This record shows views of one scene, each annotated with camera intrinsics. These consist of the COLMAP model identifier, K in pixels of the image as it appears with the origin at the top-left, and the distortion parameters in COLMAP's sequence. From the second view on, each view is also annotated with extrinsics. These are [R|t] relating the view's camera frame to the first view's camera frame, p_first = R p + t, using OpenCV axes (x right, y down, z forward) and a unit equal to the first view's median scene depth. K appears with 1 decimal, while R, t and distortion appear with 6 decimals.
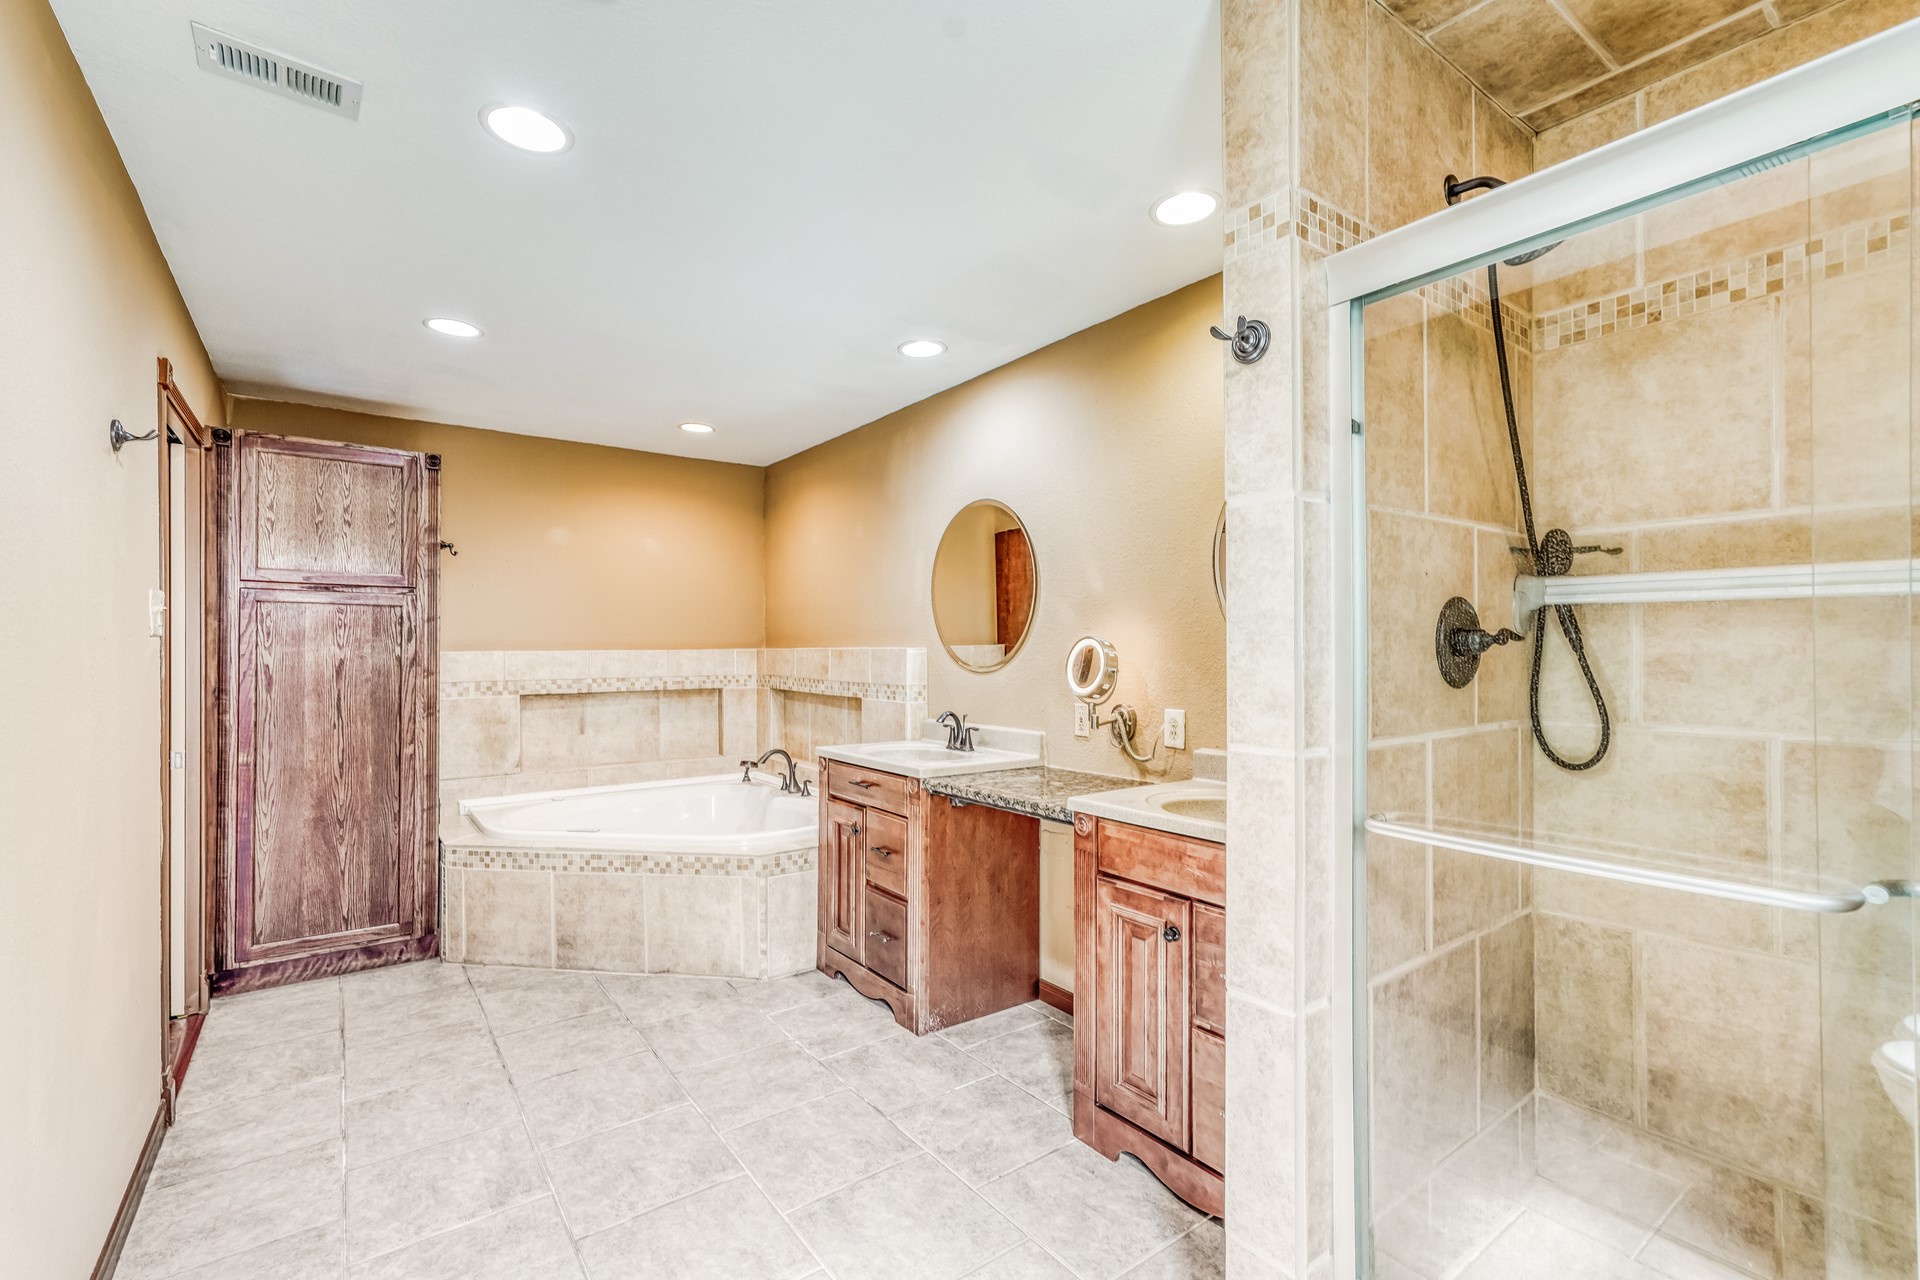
lens RADIAL K [[844.6, 0, 958.3], [0, 844.6, 651.8], [0, 0, 1]] dist [-0.000258, 0.000485]
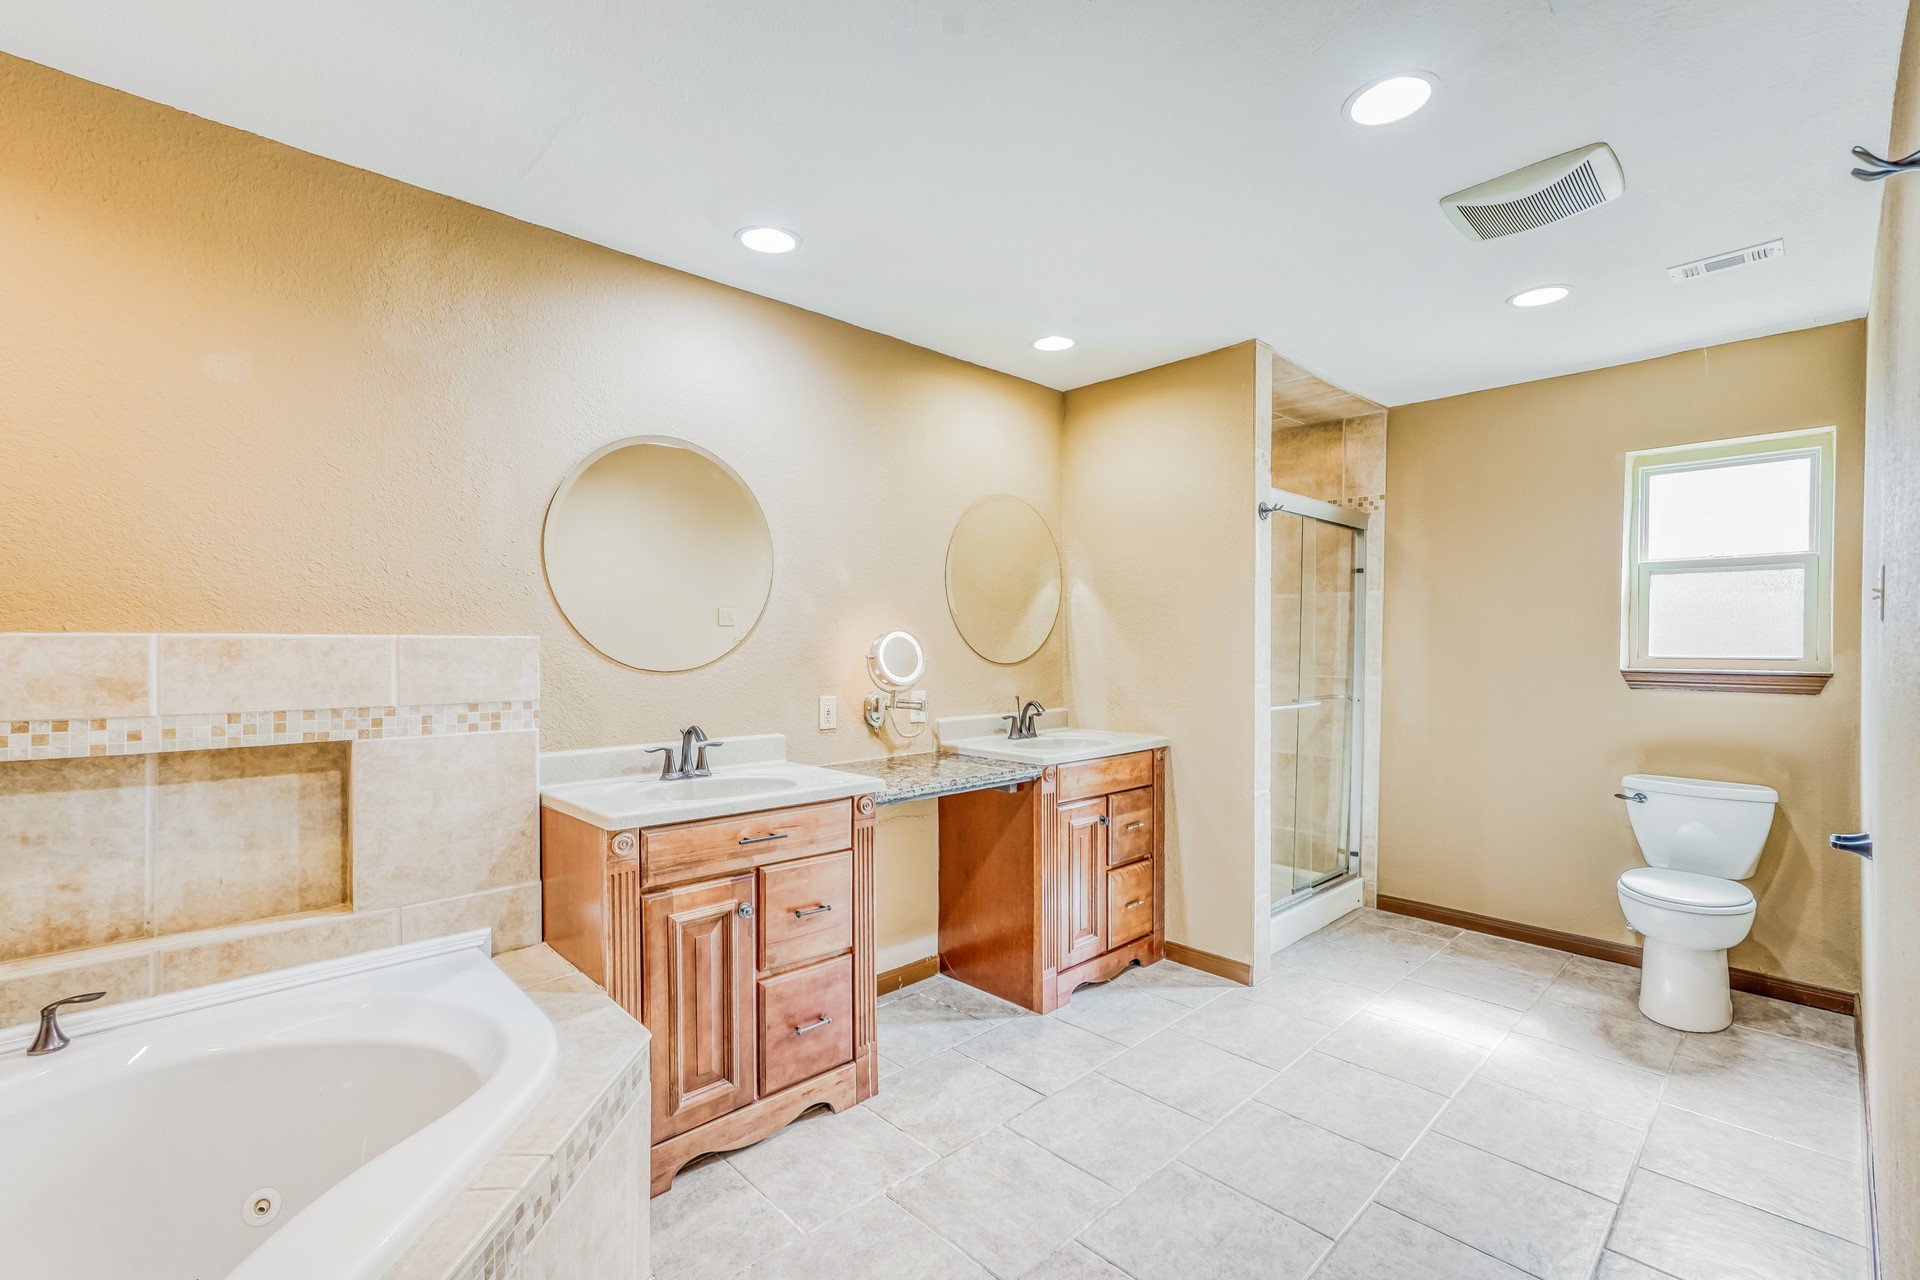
lens RADIAL K [[844.6, 0, 958.3], [0, 844.6, 651.8], [0, 0, 1]] dist [-0.000258, 0.000485]
pose [[-0.119301, -0.010420, 0.992803, -0.717618], [-0.002871, 0.999944, 0.010150, -0.001548], [-0.992854, -0.001640, -0.119324, 0.812884]]
